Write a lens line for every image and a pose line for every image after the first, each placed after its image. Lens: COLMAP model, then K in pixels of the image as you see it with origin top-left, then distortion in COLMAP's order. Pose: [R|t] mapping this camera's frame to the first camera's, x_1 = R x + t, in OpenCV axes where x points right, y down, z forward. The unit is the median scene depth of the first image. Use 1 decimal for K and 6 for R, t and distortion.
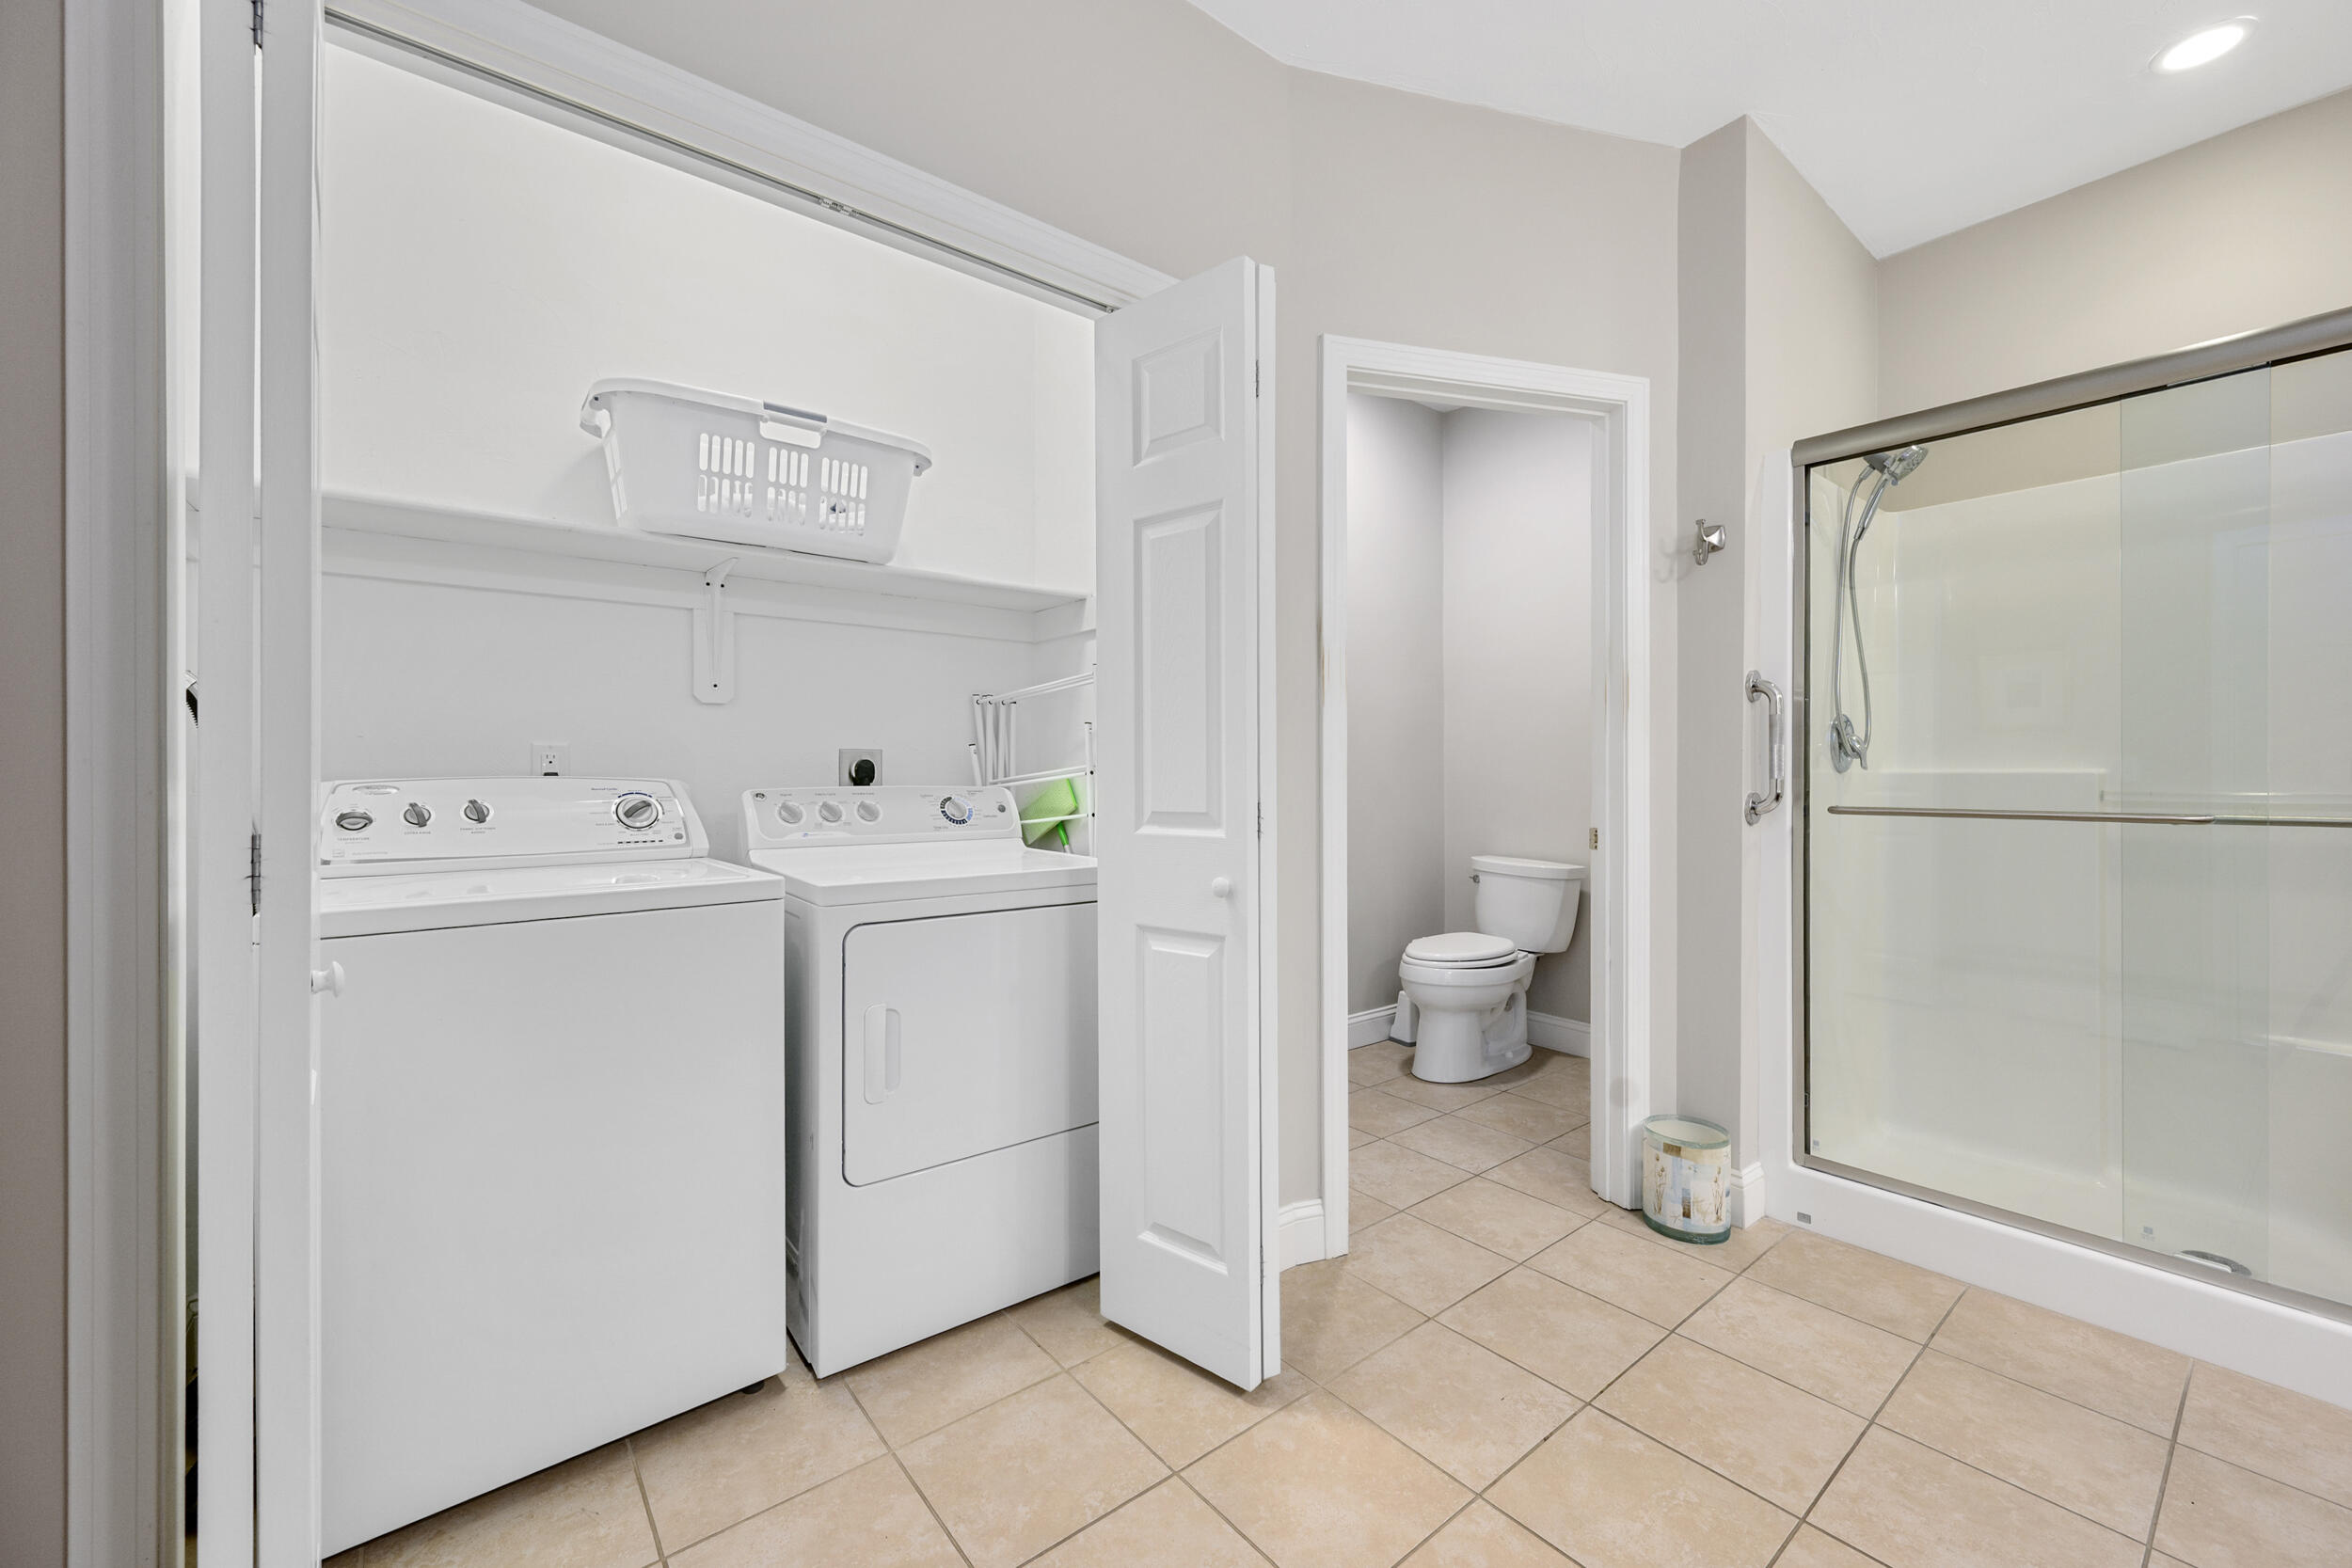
lens RADIAL K [[947.9, 0, 1184.6], [0, 947.9, 776.0], [0, 0, 1]] dist [0.001313, 0.000102]
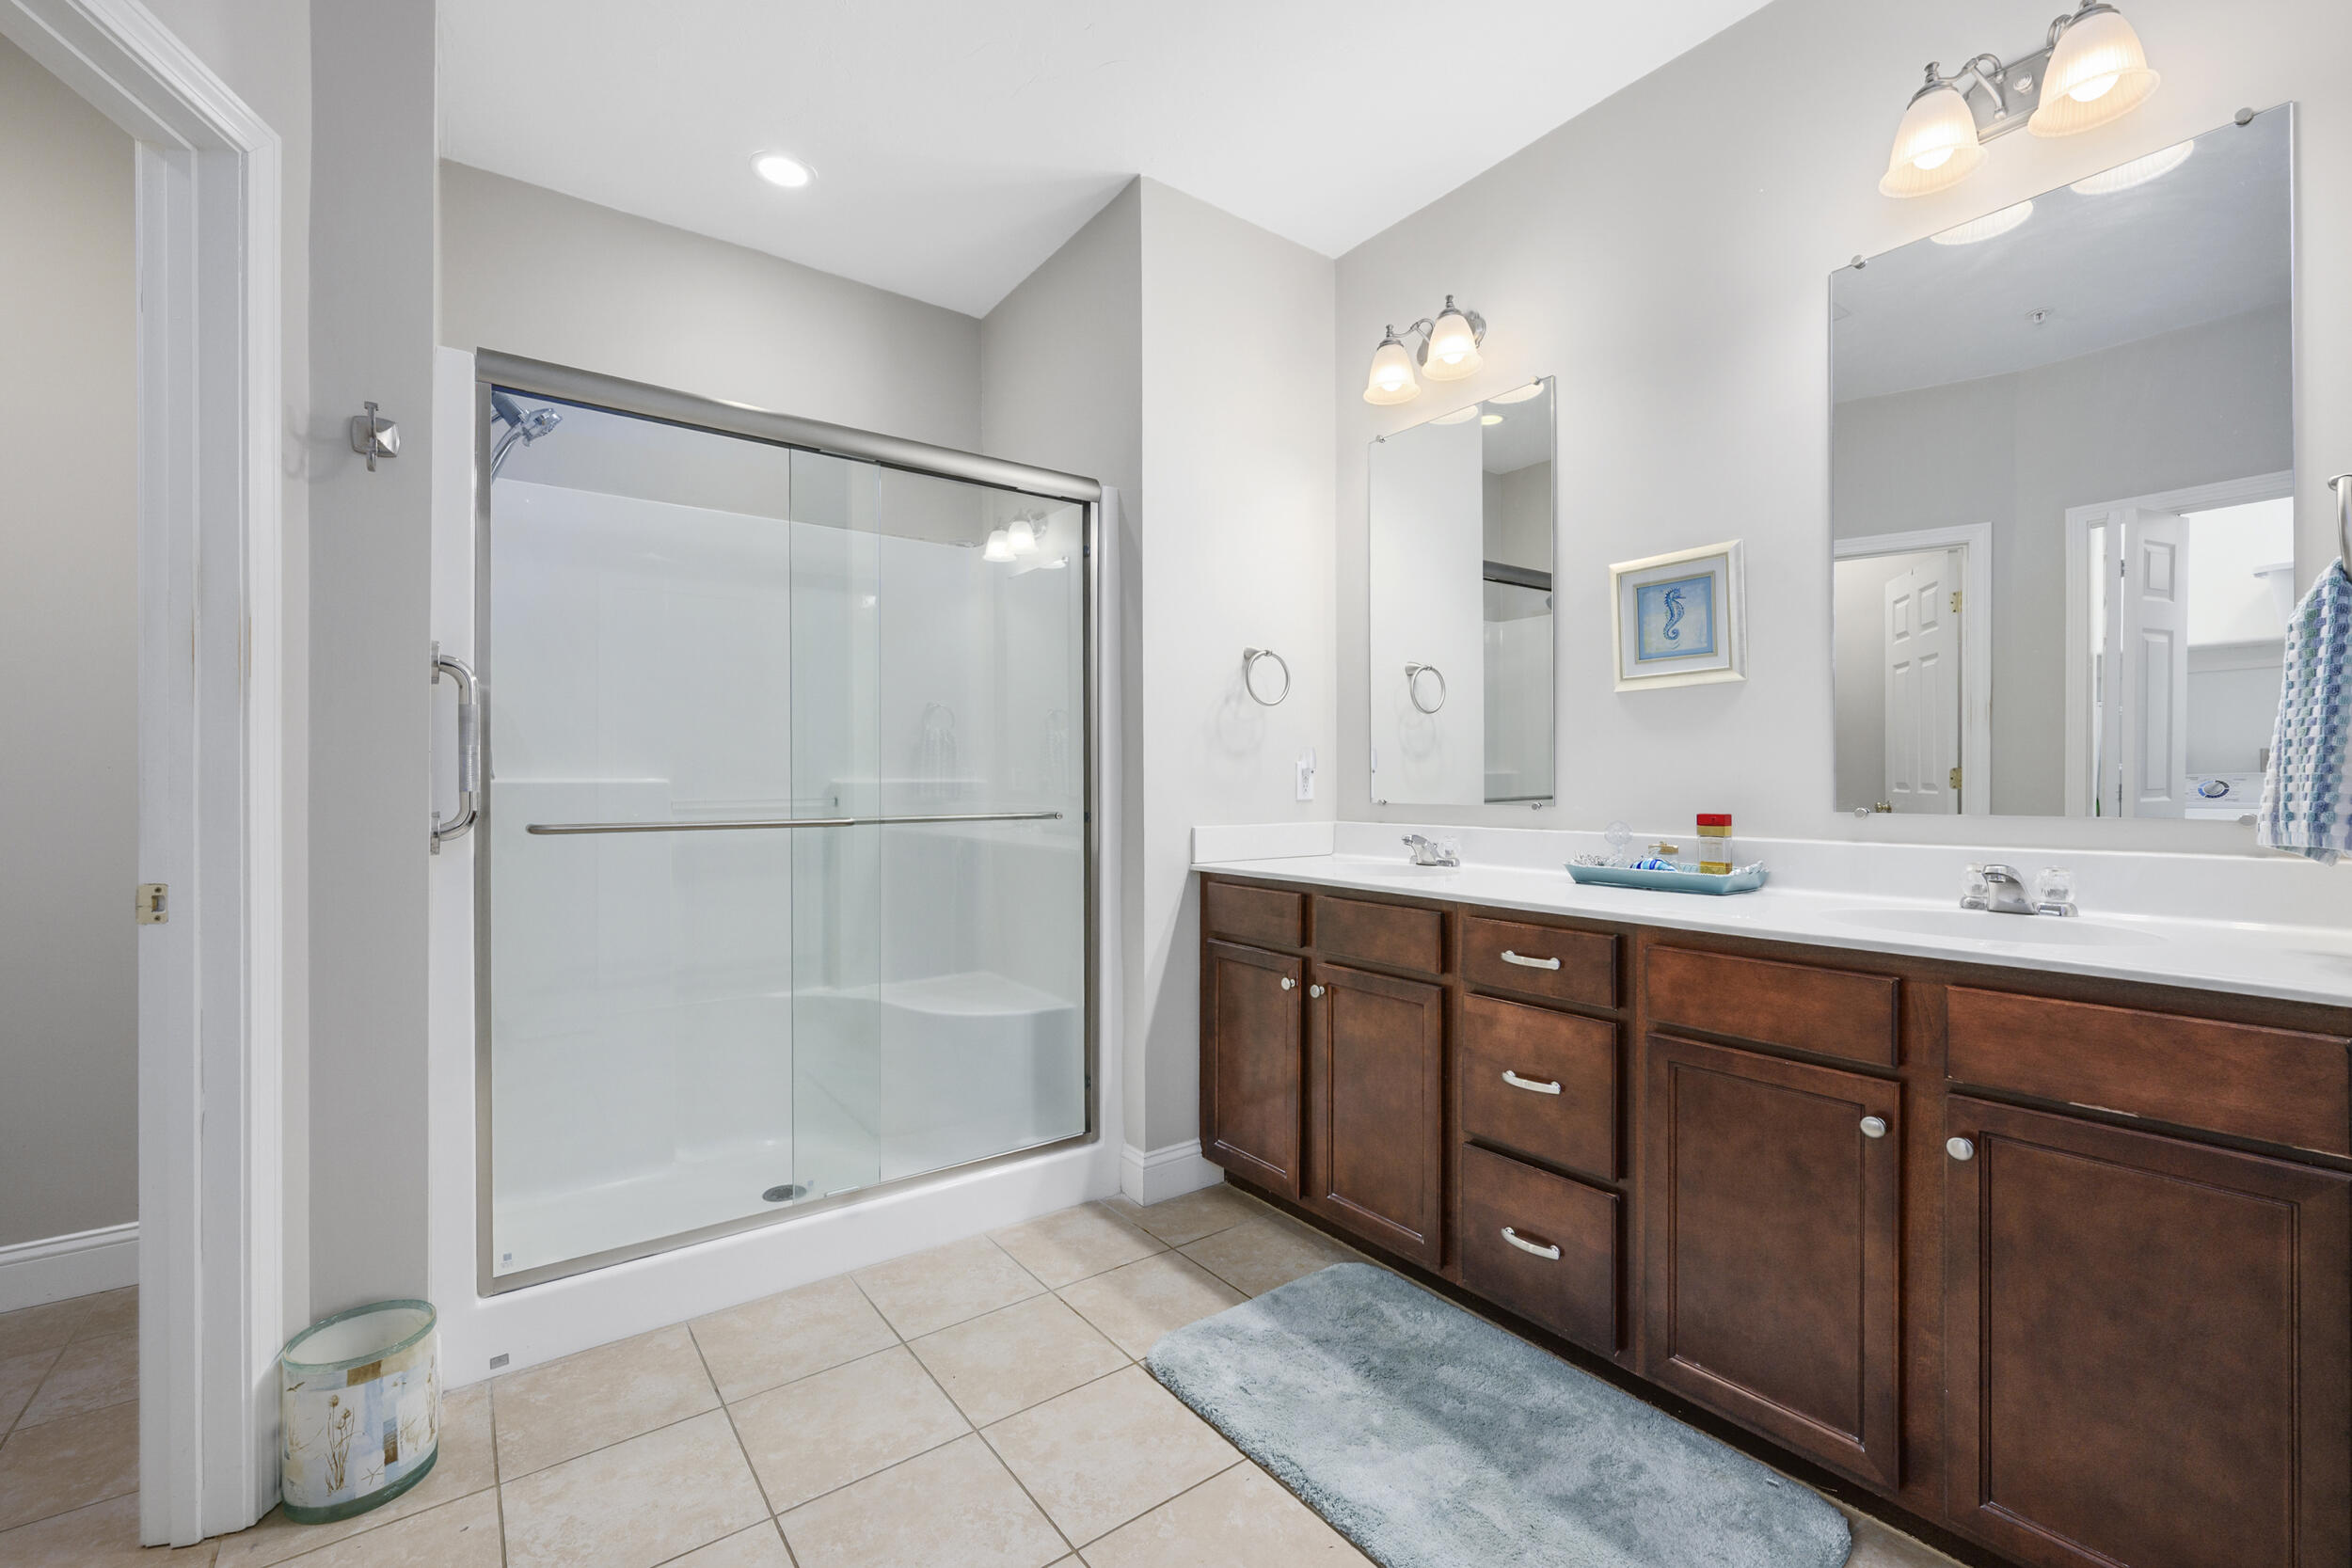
lens RADIAL K [[991.6, 0, 1182.8], [0, 991.6, 779.1], [0, 0, 1]] dist [-0.003479, -0.000195]
pose [[0.035344, 0.001184, 0.999374, -0.132816], [0.007494, 0.999971, -0.001450, -0.001343], [-0.999347, 0.007541, 0.035334, 0.423216]]
